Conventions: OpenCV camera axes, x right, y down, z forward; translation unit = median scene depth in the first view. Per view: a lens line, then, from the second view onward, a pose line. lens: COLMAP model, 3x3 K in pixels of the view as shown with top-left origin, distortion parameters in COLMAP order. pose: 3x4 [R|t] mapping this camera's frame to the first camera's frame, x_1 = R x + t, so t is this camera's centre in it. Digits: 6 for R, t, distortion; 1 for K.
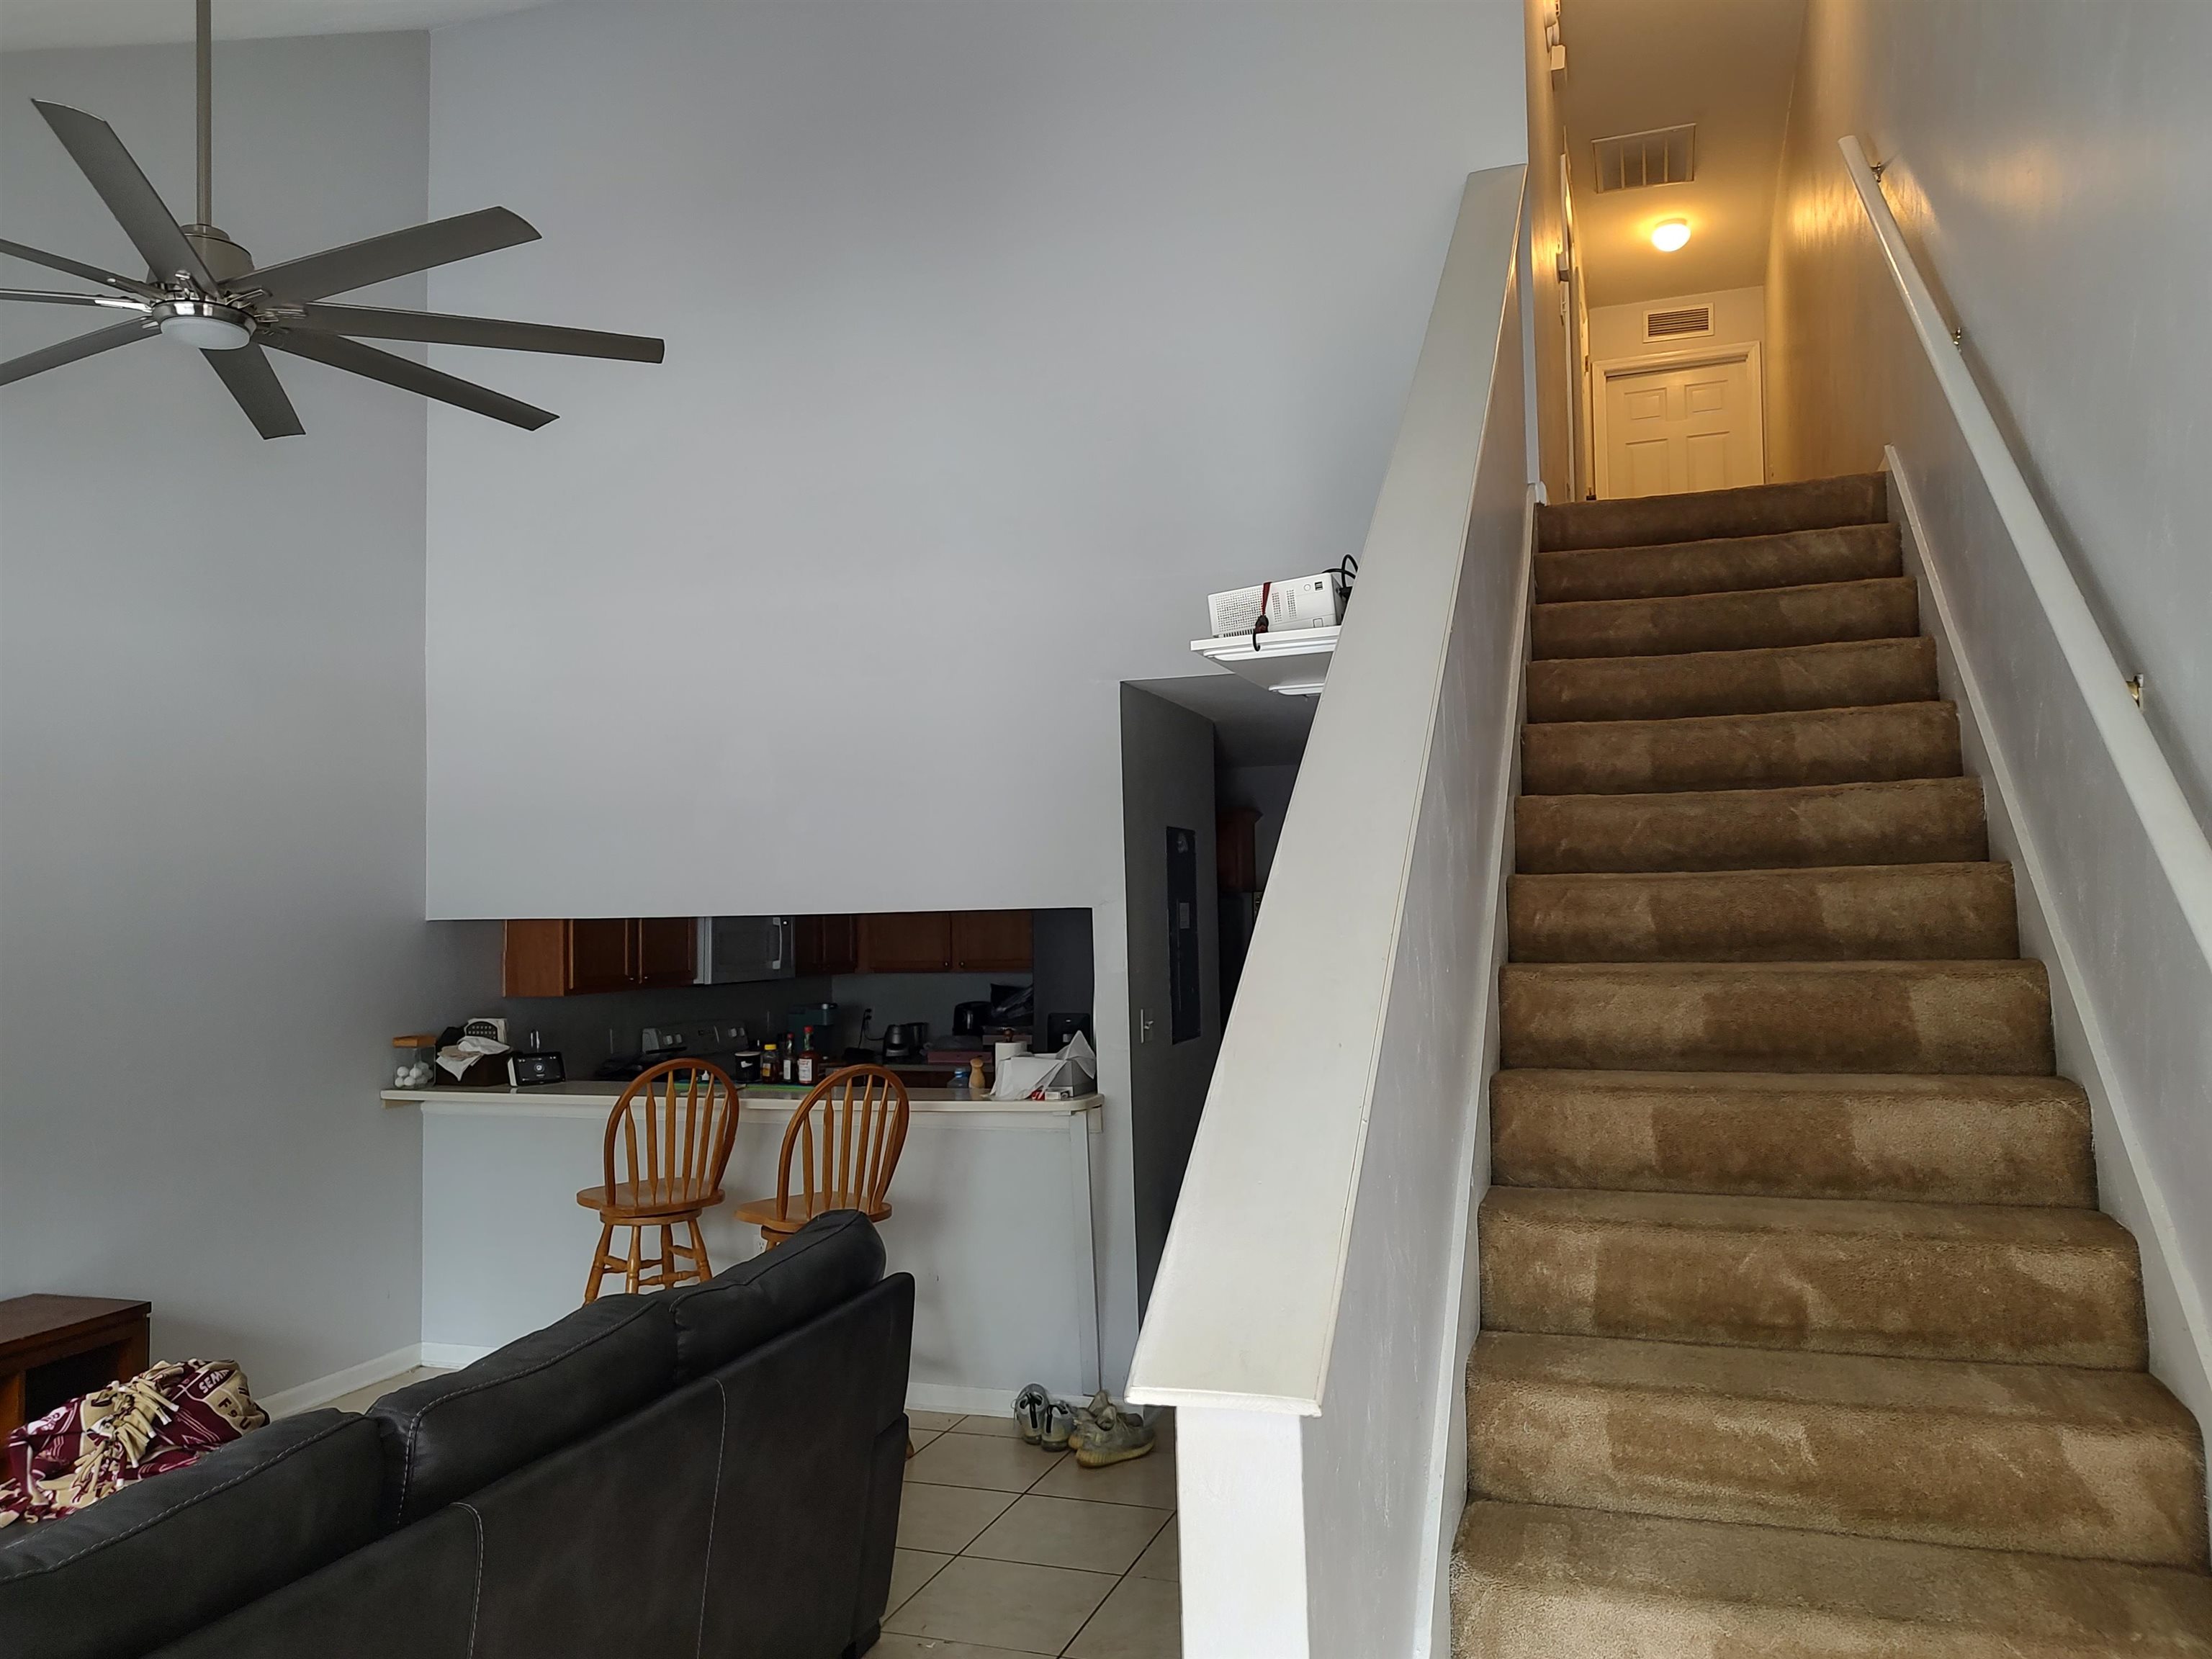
lens RADIAL K [[1583.1, 0, 1116.7], [0, 1583.1, 841.2], [0, 0, 1]] dist [0.028148, -0.027728]
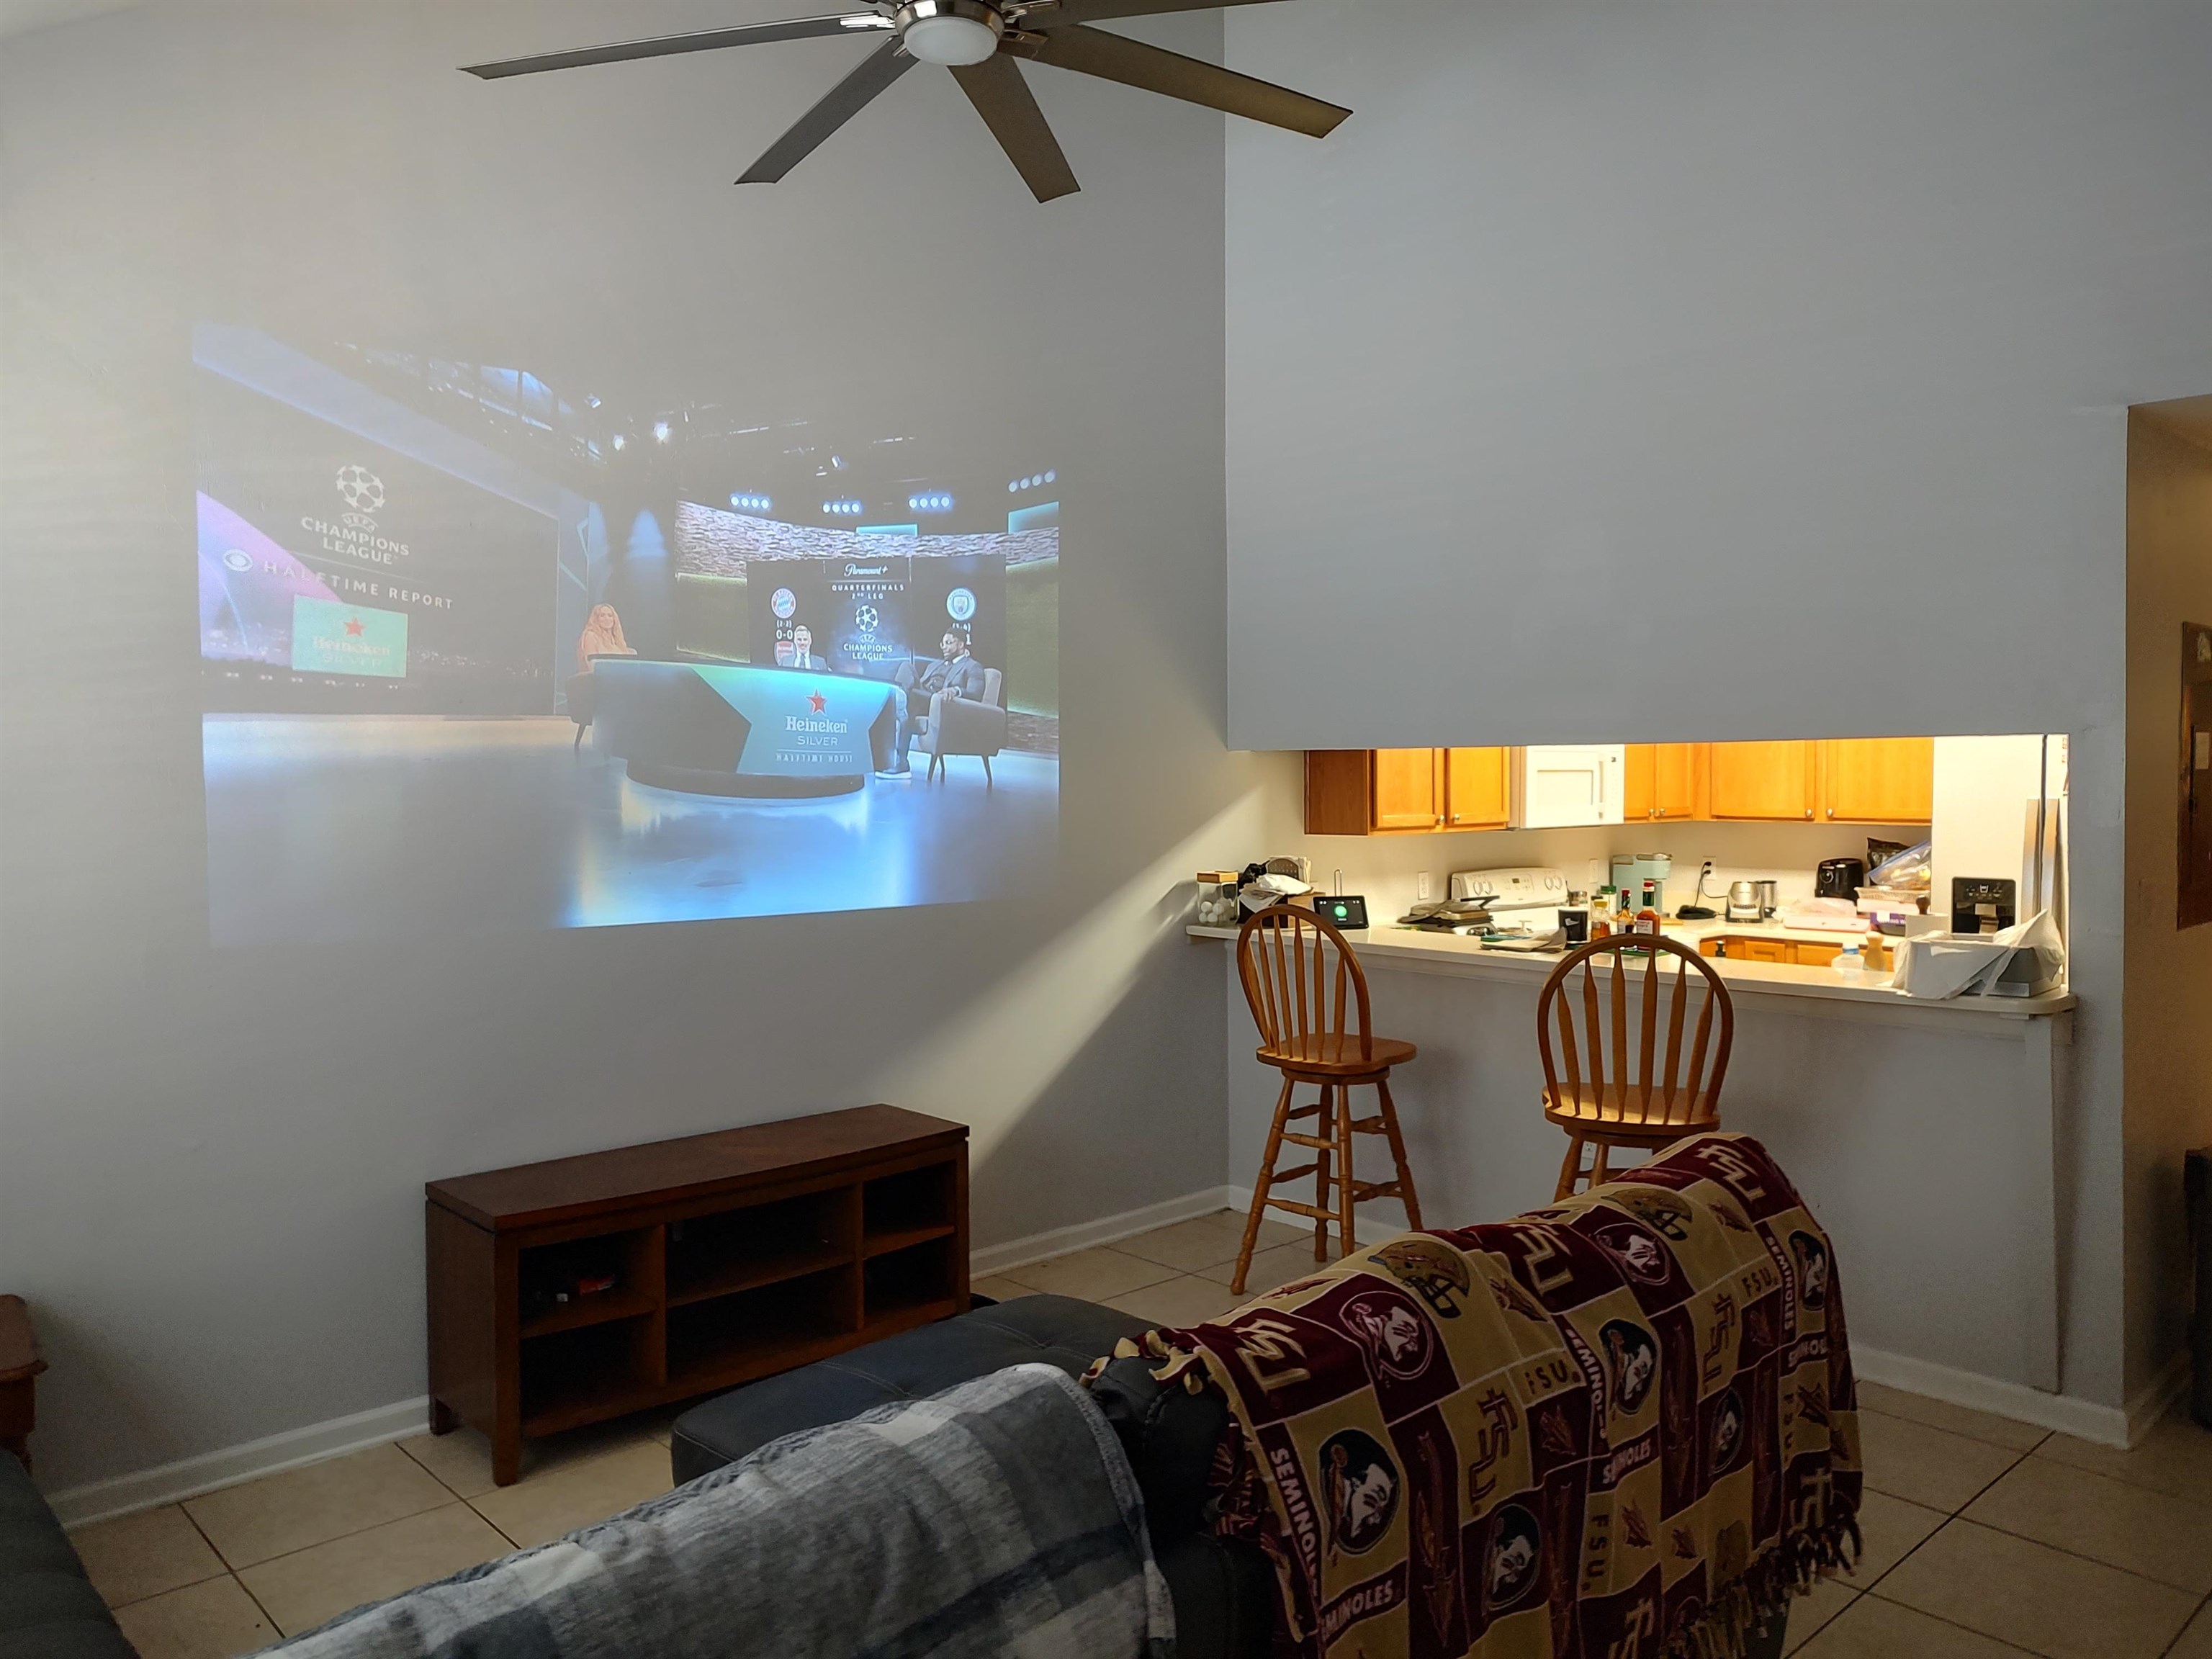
lens RADIAL K [[1583.1, 0, 1115.3], [0, 1583.1, 828.2], [0, 0, 1]] dist [0.028148, -0.027728]
pose [[0.877831, 0.030459, -0.478001, -0.044195], [0.013667, 0.995977, 0.088565, 0.012629], [0.478776, -0.084278, 0.873883, 0.150154]]
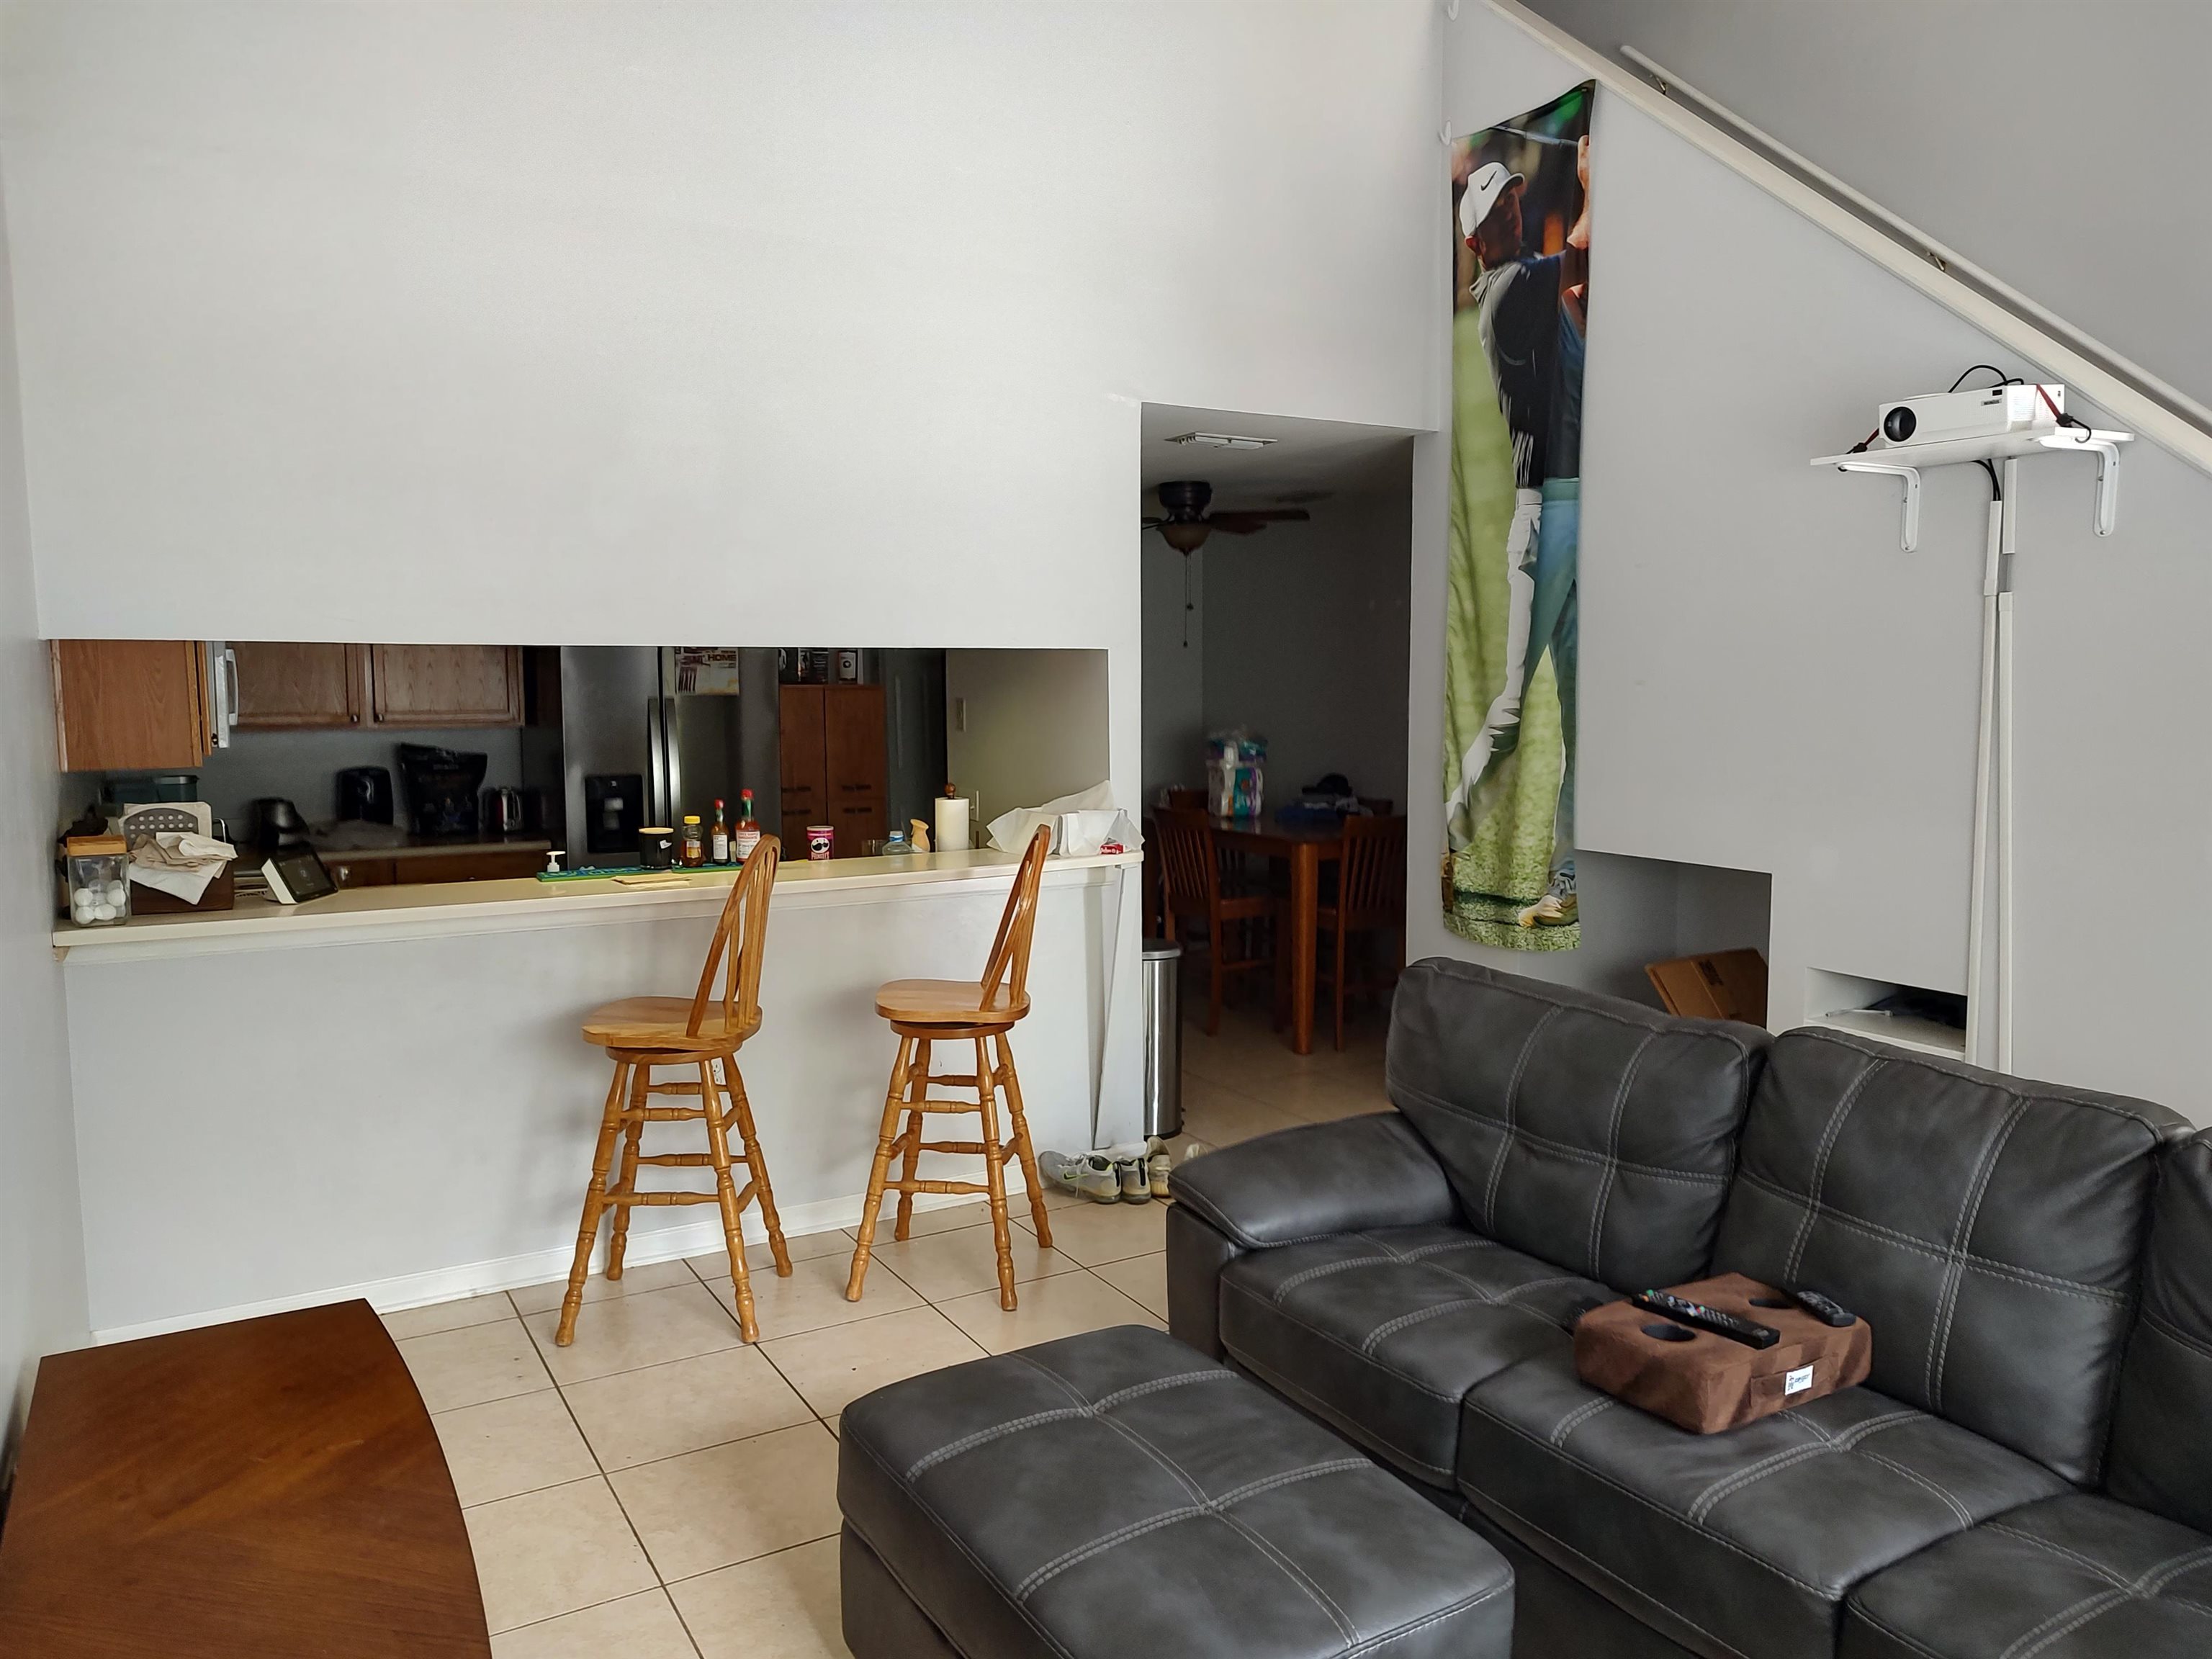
lens RADIAL K [[1583.1, 0, 1105.8], [0, 1583.1, 822.4], [0, 0, 1]] dist [0.028148, -0.027728]
pose [[0.661342, -0.057624, 0.747867, -0.668127], [-0.047082, 0.991889, 0.118062, 0.031208], [-0.748605, -0.113290, 0.653266, 0.350423]]
